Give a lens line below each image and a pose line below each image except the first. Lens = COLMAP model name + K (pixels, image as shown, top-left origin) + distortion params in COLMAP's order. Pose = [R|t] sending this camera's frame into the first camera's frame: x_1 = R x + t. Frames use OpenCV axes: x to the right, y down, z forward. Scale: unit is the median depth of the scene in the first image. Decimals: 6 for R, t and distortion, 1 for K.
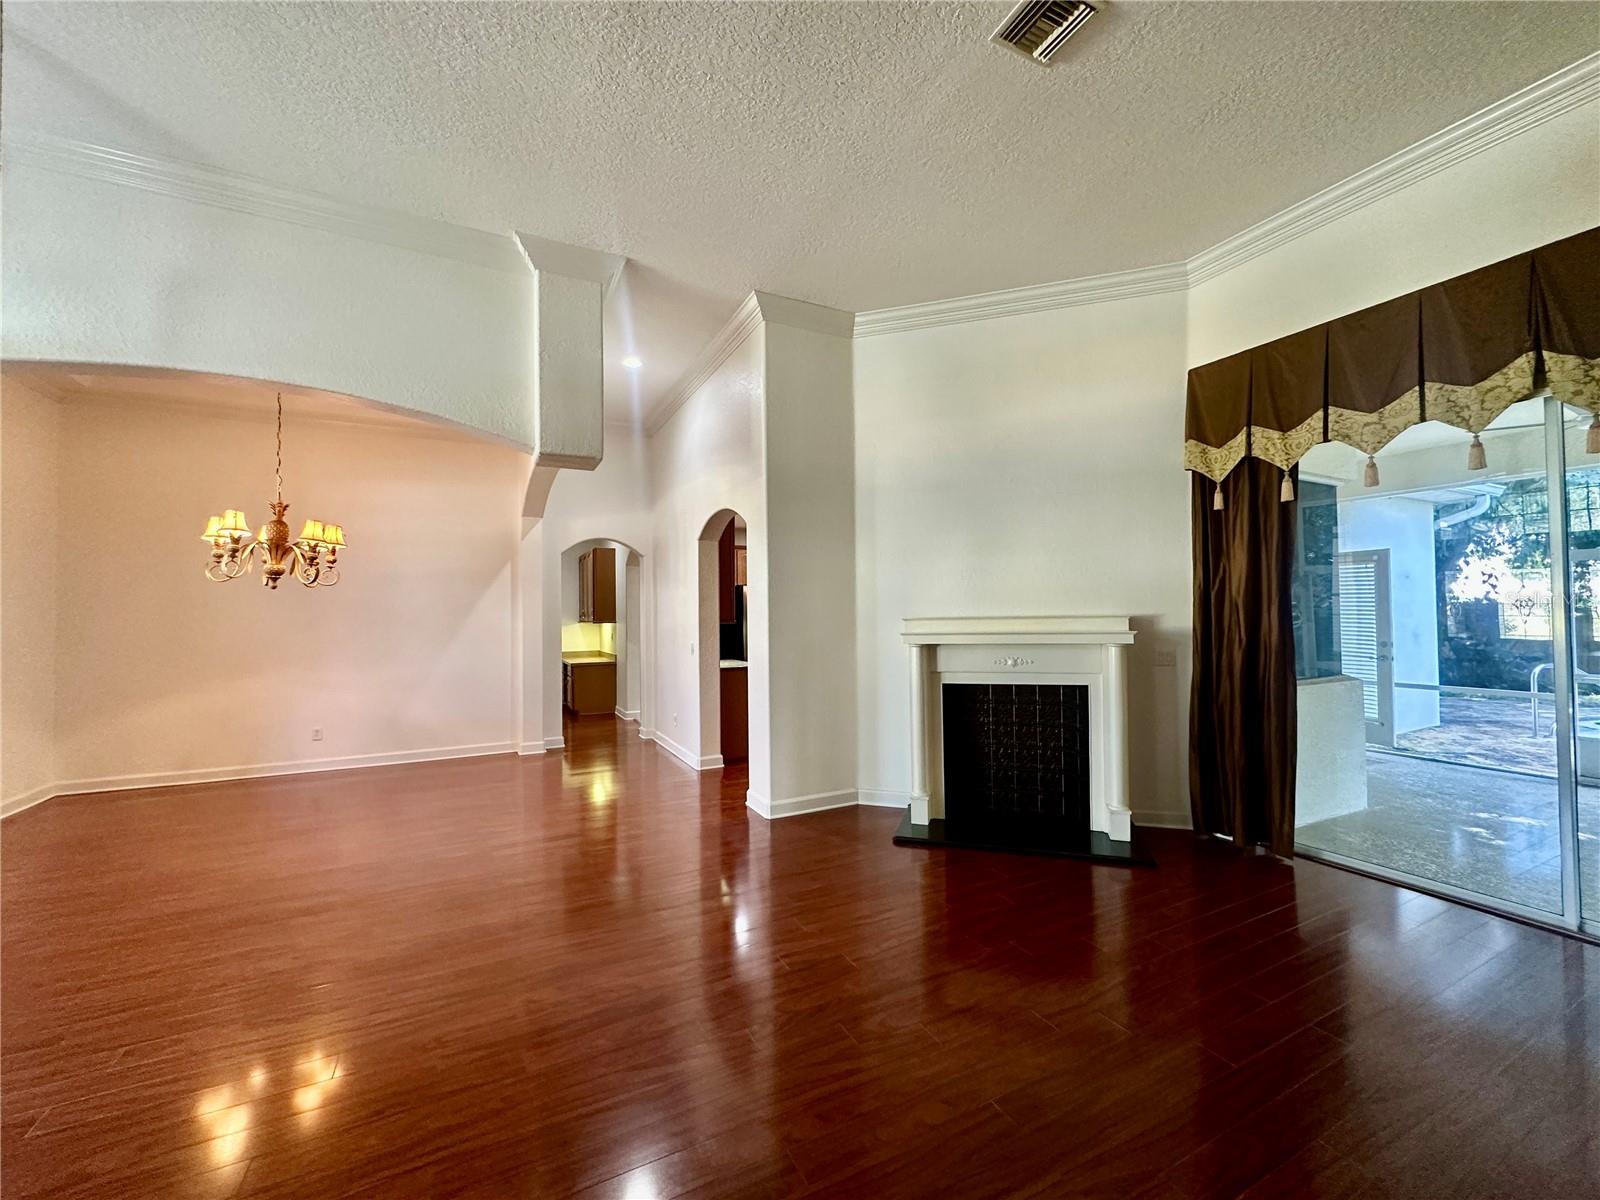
lens RADIAL K [[635.9, 0, 803.0], [0, 635.9, 605.1], [0, 0, 1]] dist [-0.004783, 0.001233]
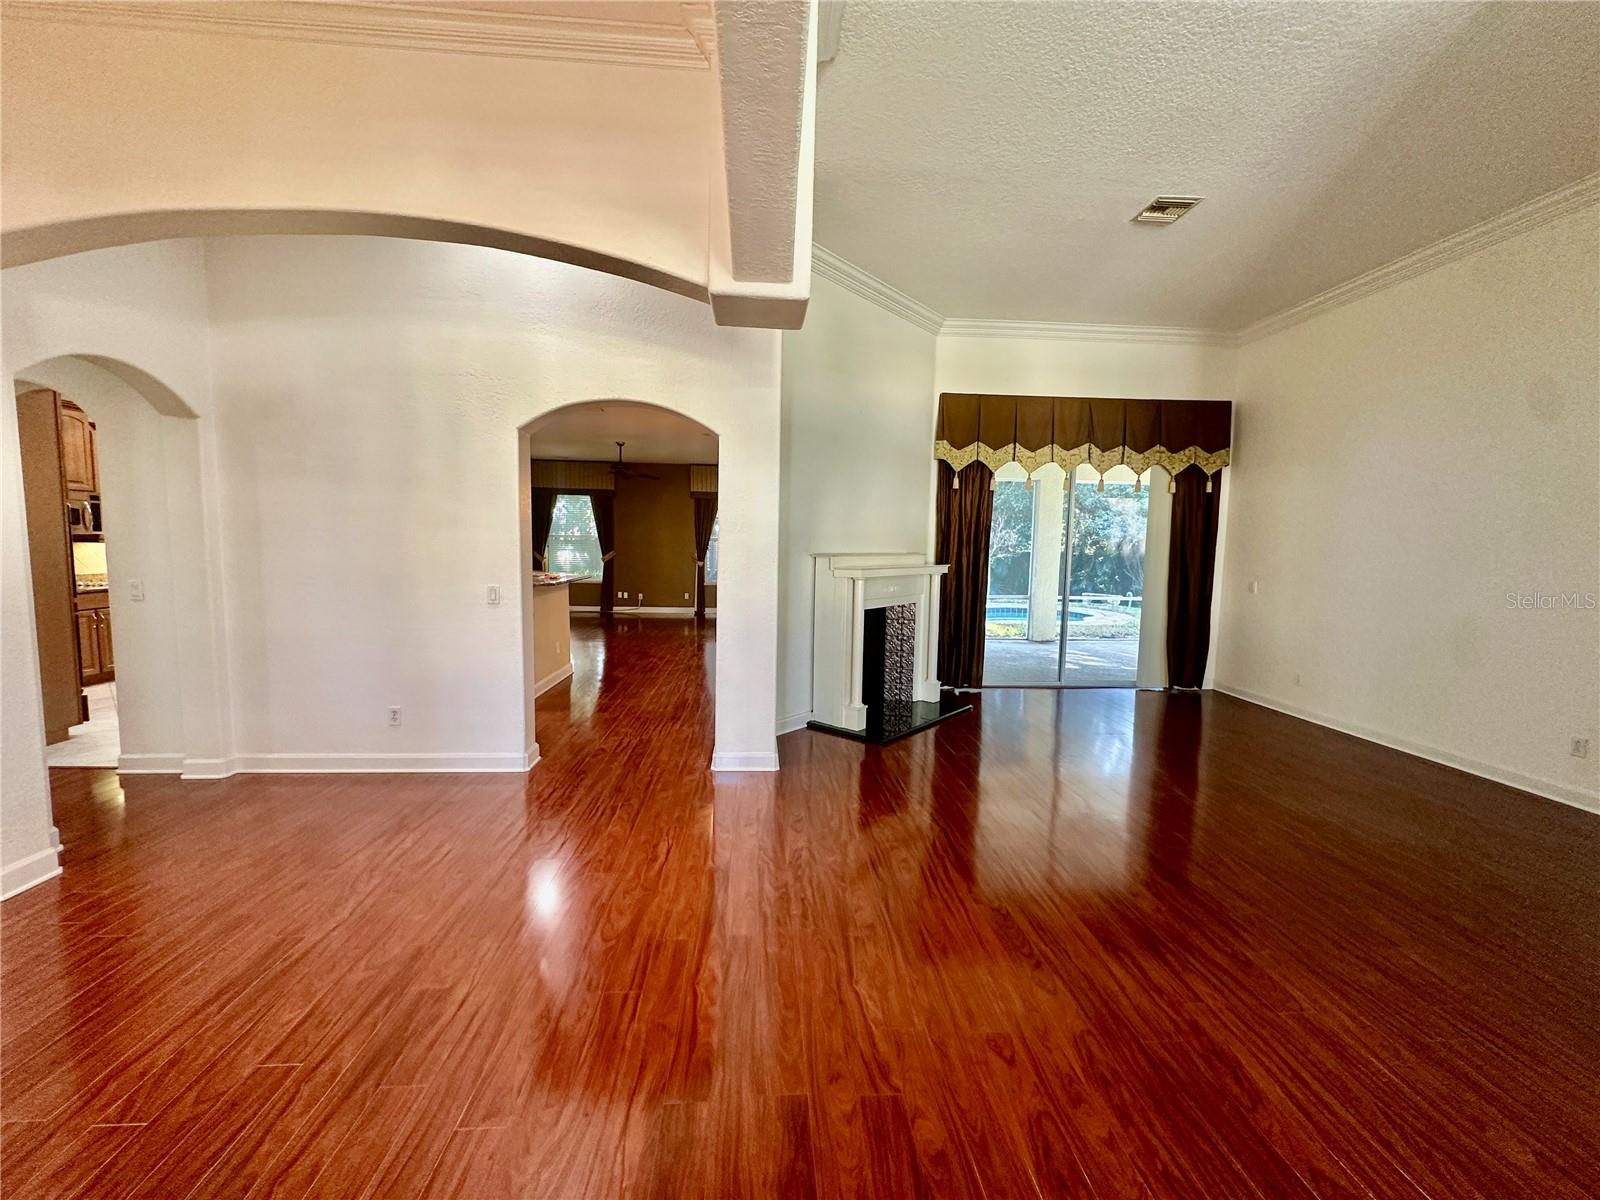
lens RADIAL K [[635.9, 0, 799.6], [0, 635.9, 600.0], [0, 0, 1]] dist [-0.004783, 0.001233]
pose [[0.392079, -0.062396, 0.917813, -0.977467], [-0.037048, 0.995817, 0.083526, 0.011383], [-0.919185, -0.066752, 0.388127, 0.700458]]
